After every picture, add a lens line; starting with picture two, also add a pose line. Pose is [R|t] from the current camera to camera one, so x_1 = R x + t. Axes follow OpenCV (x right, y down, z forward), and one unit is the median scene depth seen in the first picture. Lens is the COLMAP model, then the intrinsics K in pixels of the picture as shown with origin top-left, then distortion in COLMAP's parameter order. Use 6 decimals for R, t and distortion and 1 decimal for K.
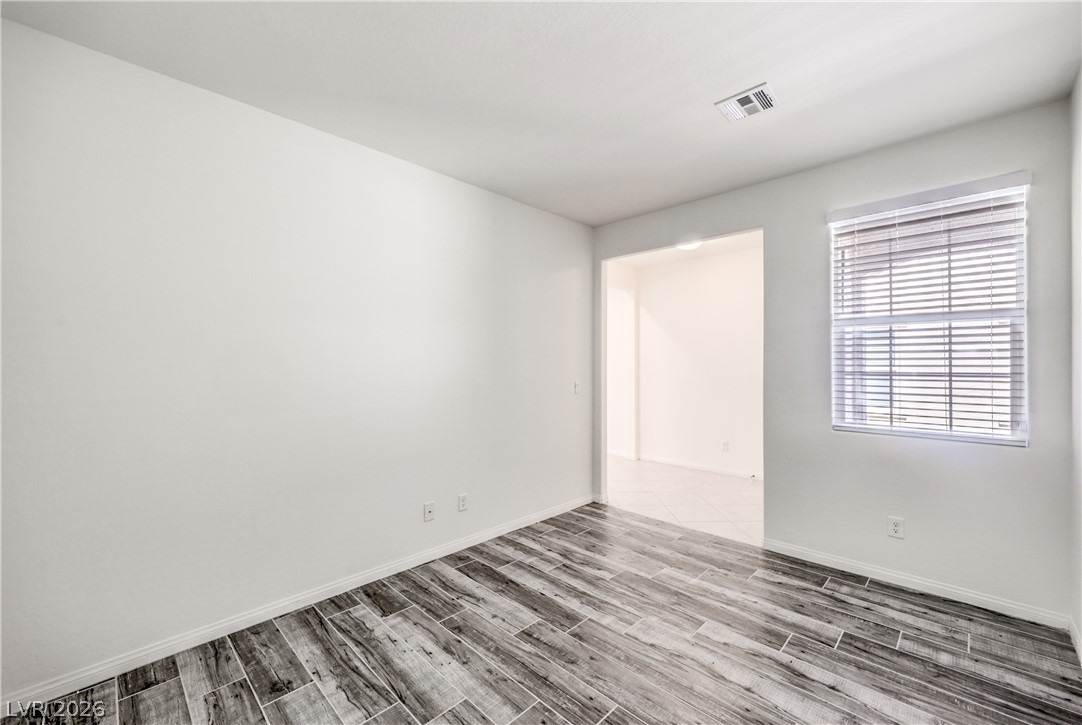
lens RADIAL K [[445.9, 0, 545.5], [0, 445.9, 373.7], [0, 0, 1]] dist [-0.000899, 0.000007]
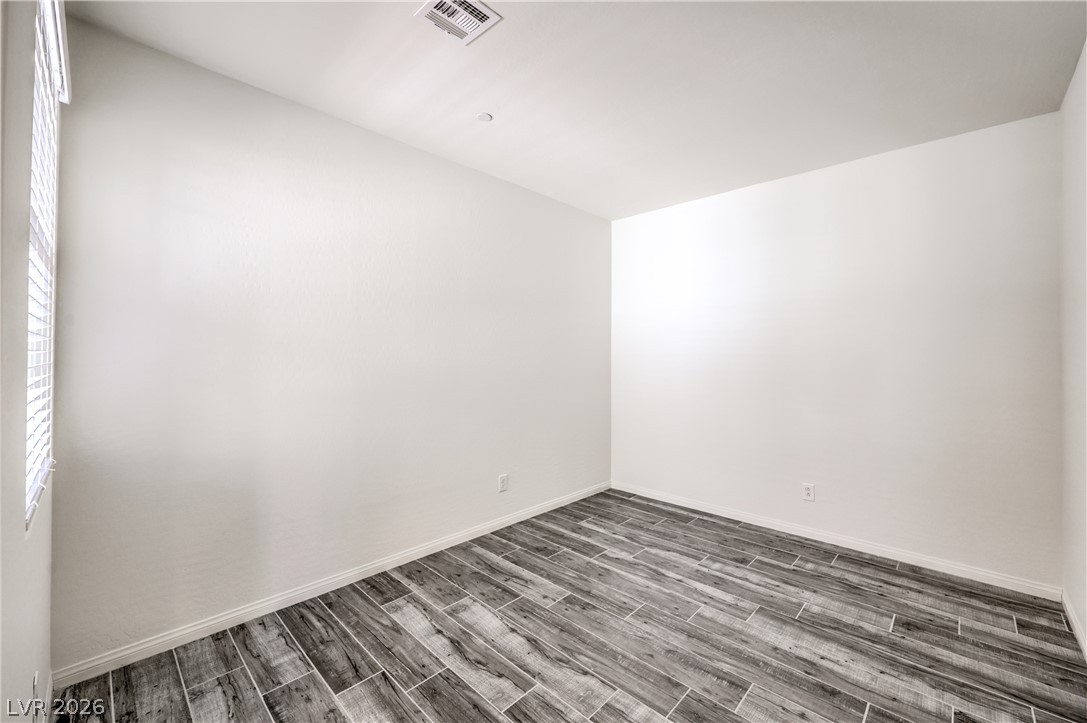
lens RADIAL K [[440.8, 0, 544.2], [0, 440.8, 358.4], [0, 0, 1]] dist [-0.001267, 0.000024]
pose [[-0.999952, 0.000691, 0.009769, 0.323190], [0.000970, 0.999592, 0.028553, -0.037918], [-0.009746, 0.028561, -0.999545, 1.917894]]
